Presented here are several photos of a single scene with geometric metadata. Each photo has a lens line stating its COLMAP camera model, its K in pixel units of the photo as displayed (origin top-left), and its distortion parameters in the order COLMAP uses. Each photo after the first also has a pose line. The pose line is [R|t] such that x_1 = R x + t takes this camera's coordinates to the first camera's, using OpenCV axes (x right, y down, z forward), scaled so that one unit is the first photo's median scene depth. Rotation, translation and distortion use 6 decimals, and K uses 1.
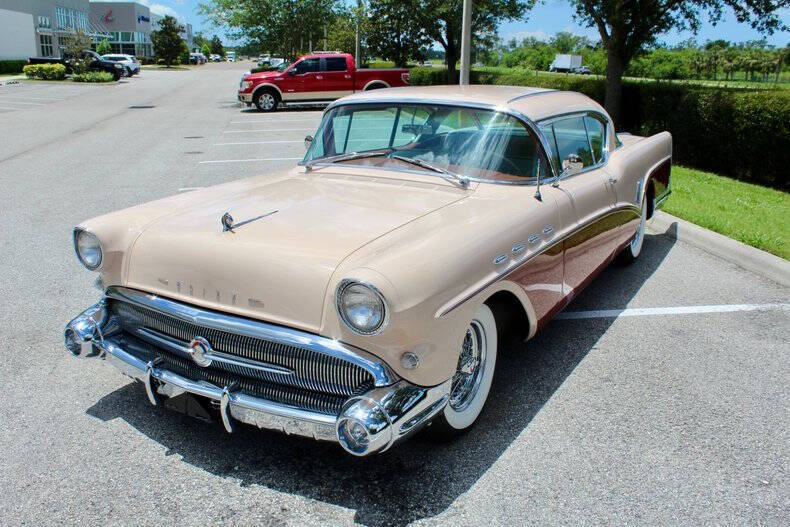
lens RADIAL K [[712.0, 0, 395.0], [0, 712.0, 263.5], [0, 0, 1]] dist [-0.162417, 0.161249]
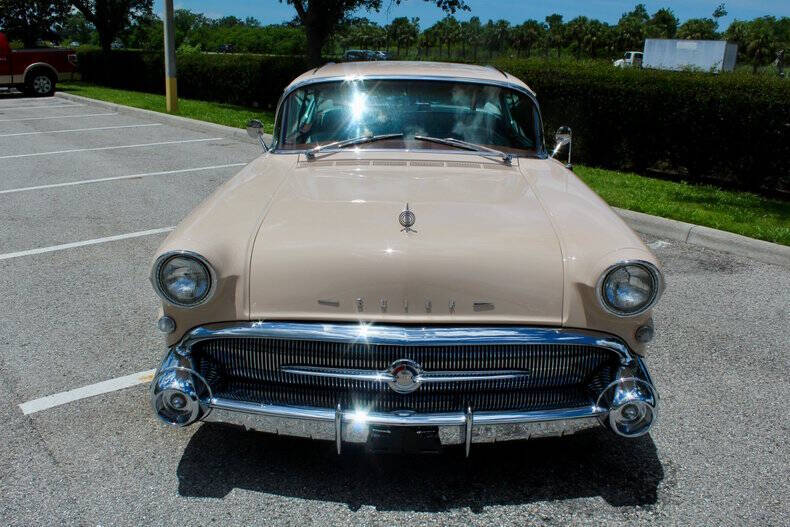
lens RADIAL K [[699.6, 0, 395.0], [0, 699.6, 263.5], [0, 0, 1]] dist [-0.076068, 0.012710]
pose [[0.866463, -0.141179, 0.478864, -0.465753], [0.125783, 0.989974, 0.064270, -0.044563], [-0.483136, 0.004546, 0.875533, 0.187565]]
